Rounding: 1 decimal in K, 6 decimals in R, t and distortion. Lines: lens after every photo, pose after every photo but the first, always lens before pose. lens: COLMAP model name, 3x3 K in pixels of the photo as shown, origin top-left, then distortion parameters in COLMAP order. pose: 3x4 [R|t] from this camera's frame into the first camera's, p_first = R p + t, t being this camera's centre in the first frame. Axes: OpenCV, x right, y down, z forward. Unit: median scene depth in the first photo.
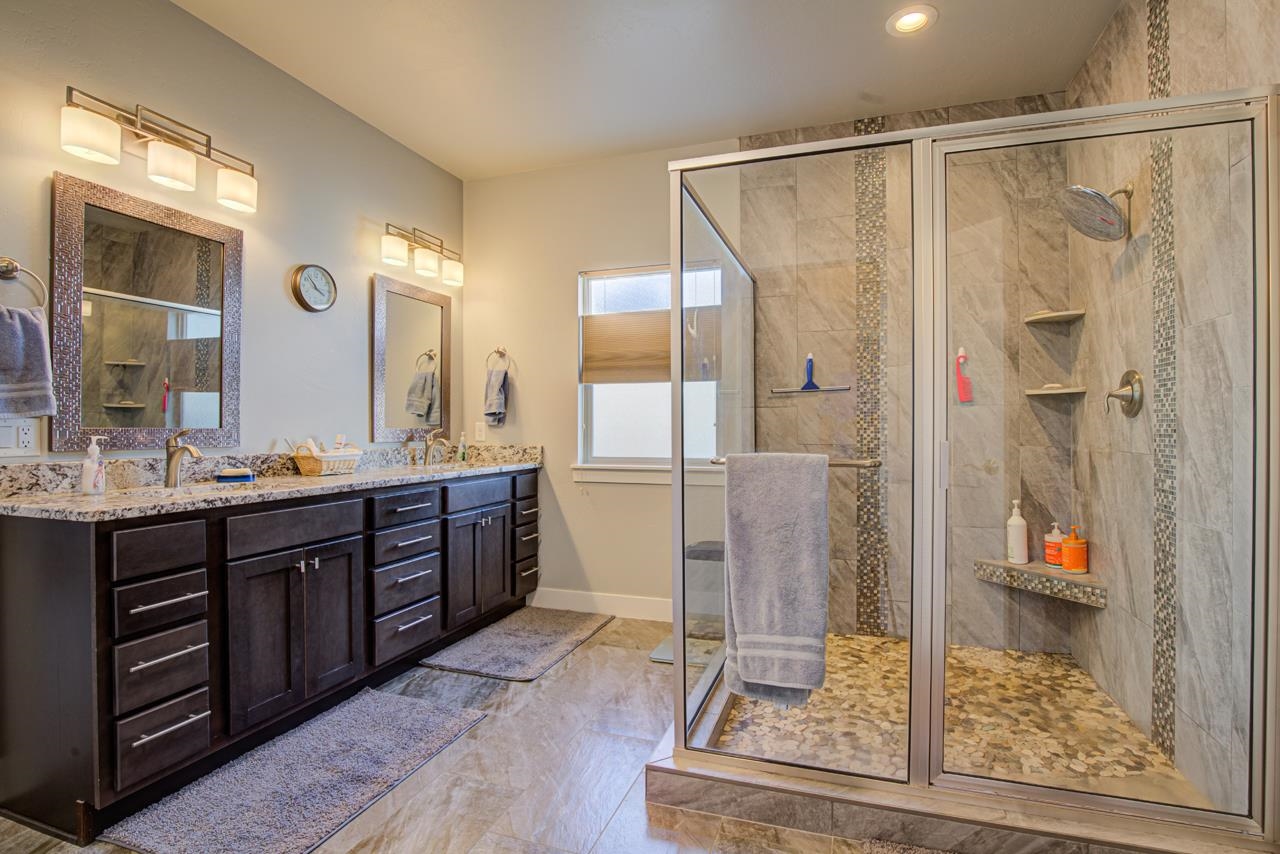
lens RADIAL K [[590.6, 0, 640.7], [0, 590.6, 425.3], [0, 0, 1]] dist [-0.023317, 0.001937]
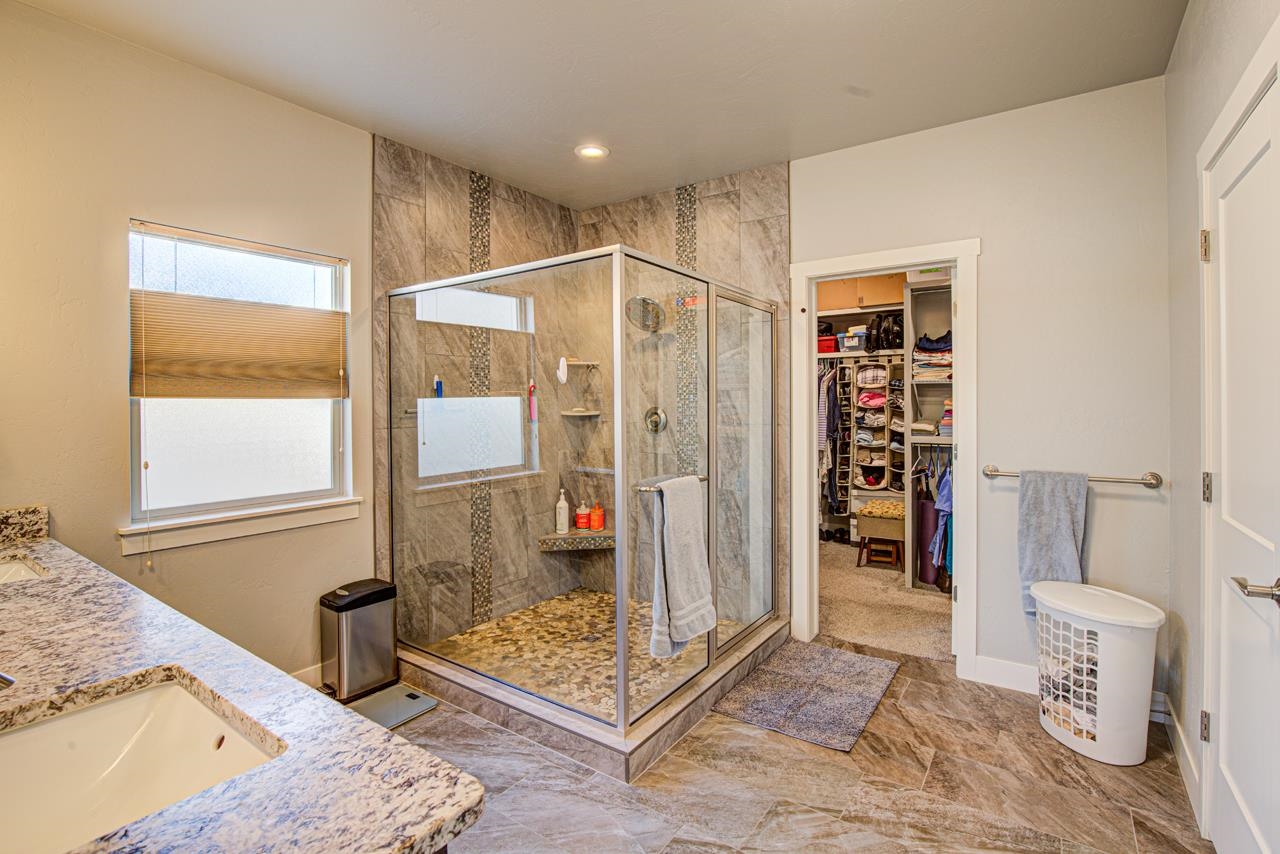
lens RADIAL K [[590.6, 0, 664.1], [0, 590.6, 406.6], [0, 0, 1]] dist [-0.023317, 0.001937]
pose [[0.287477, -0.003114, 0.957783, -0.687498], [0.003854, 0.999990, 0.002094, -0.078079], [-0.957780, 0.003089, 0.287486, 0.364459]]
